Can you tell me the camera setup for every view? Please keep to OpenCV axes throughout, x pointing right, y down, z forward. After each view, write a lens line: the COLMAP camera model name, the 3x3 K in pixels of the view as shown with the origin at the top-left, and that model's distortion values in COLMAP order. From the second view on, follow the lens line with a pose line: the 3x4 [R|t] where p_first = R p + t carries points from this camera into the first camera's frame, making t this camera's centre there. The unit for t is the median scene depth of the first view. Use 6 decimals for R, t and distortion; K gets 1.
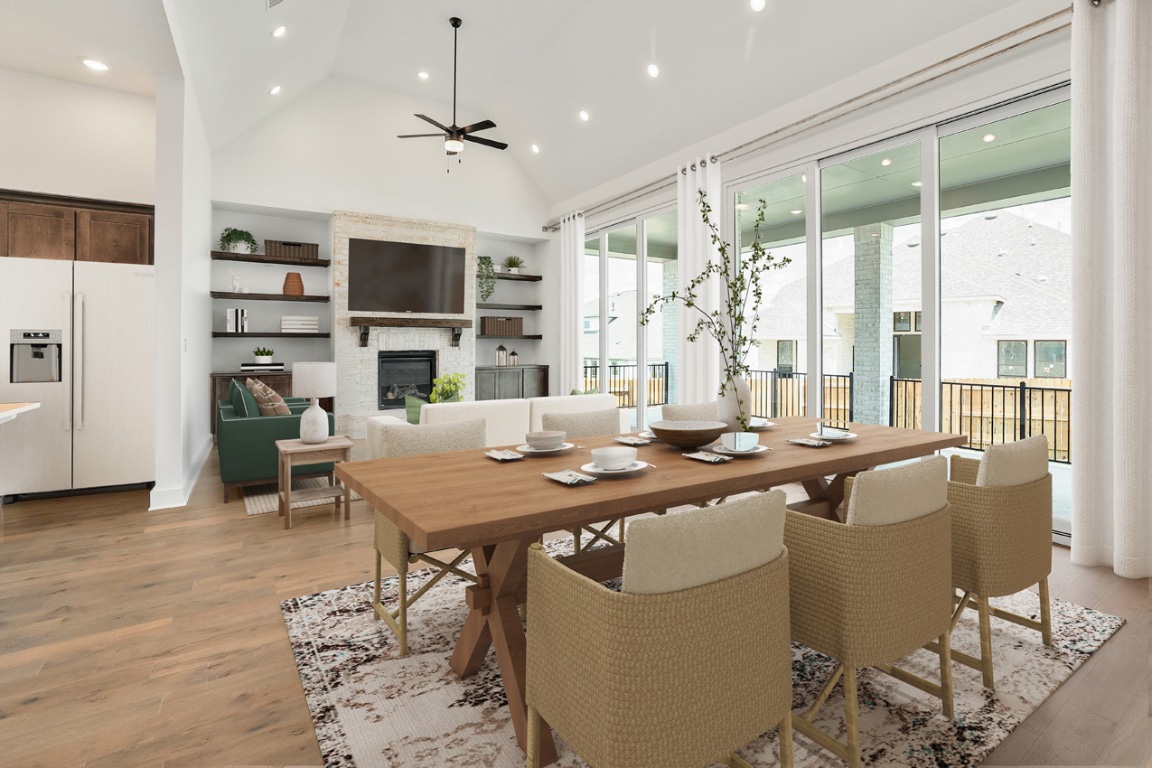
lens RADIAL K [[509.5, 0, 573.6], [0, 509.5, 344.0], [0, 0, 1]] dist [-0.048319, 0.016315]
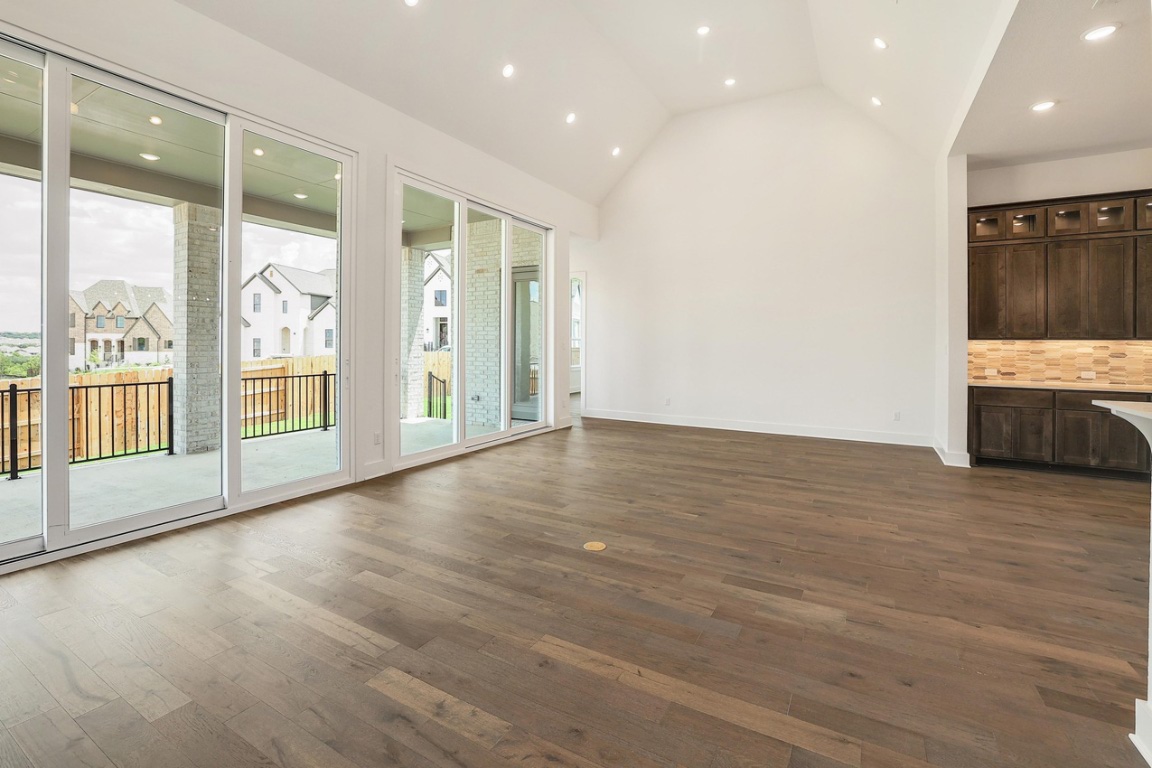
lens RADIAL K [[509.5, 0, 573.6], [0, 509.5, 344.0], [0, 0, 1]] dist [-0.048319, 0.016315]
pose [[-0.462781, -0.009096, 0.886426, -0.500110], [-0.004546, 0.999959, 0.007888, -0.006979], [-0.886461, -0.000379, -0.462803, 0.868751]]
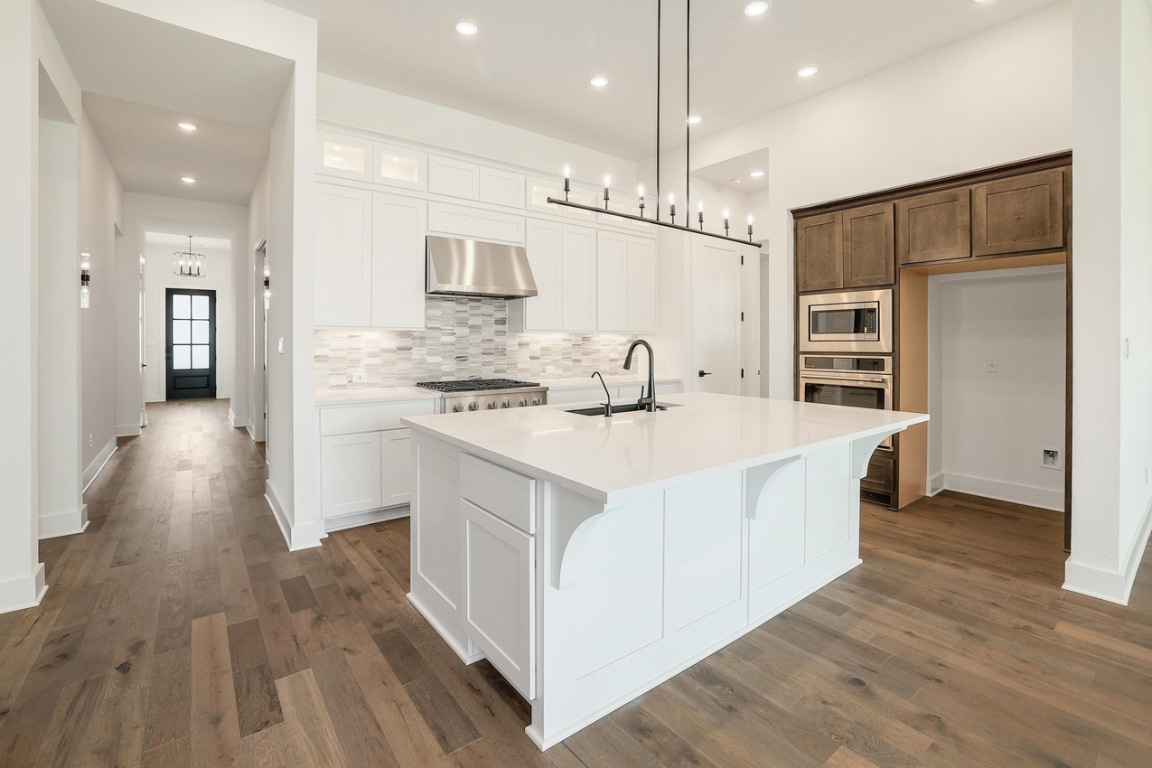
lens RADIAL K [[509.5, 0, 573.6], [0, 509.5, 344.0], [0, 0, 1]] dist [-0.048319, 0.016315]
pose [[0.088910, 0.001935, -0.996038, -0.122928], [-0.003453, 0.999993, 0.001635, -0.001581], [0.996034, 0.003294, 0.088916, 0.135235]]
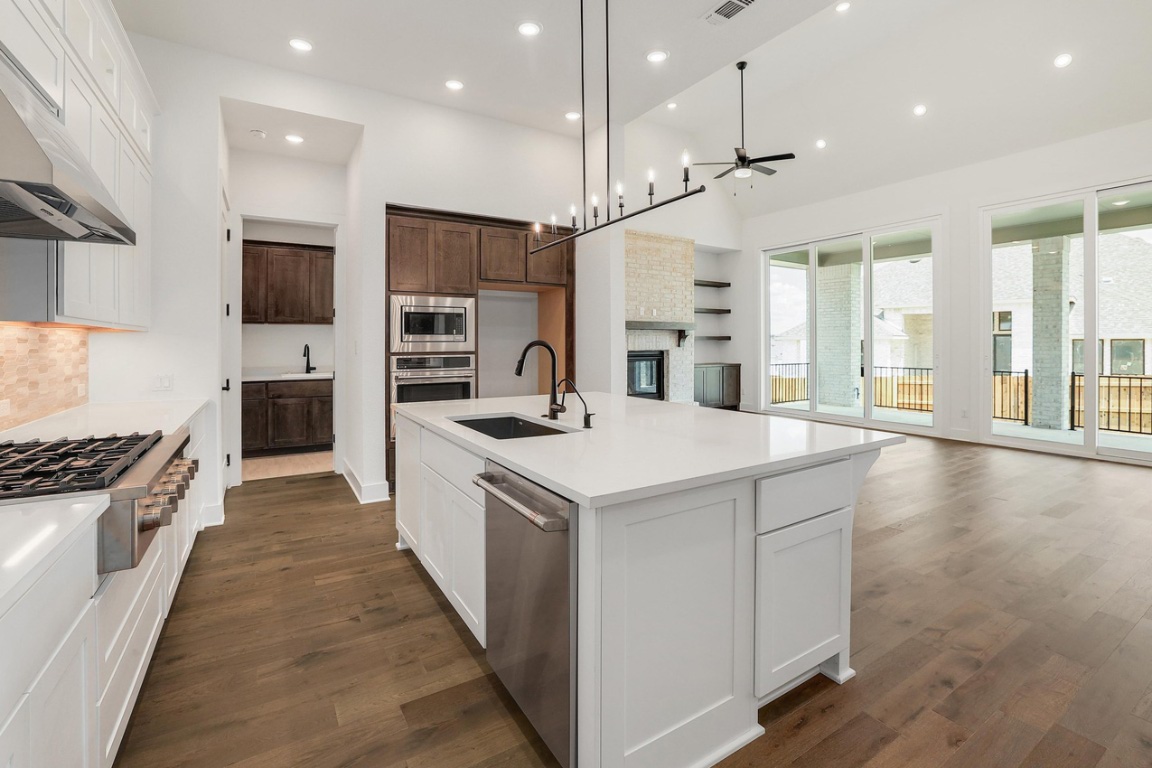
lens RADIAL K [[509.5, 0, 573.6], [0, 509.5, 344.0], [0, 0, 1]] dist [-0.048319, 0.016315]
pose [[0.999934, -0.002483, -0.011205, -0.486852], [0.002480, 0.999997, -0.000259, -0.001636], [0.011206, 0.000232, 0.999937, -0.125927]]
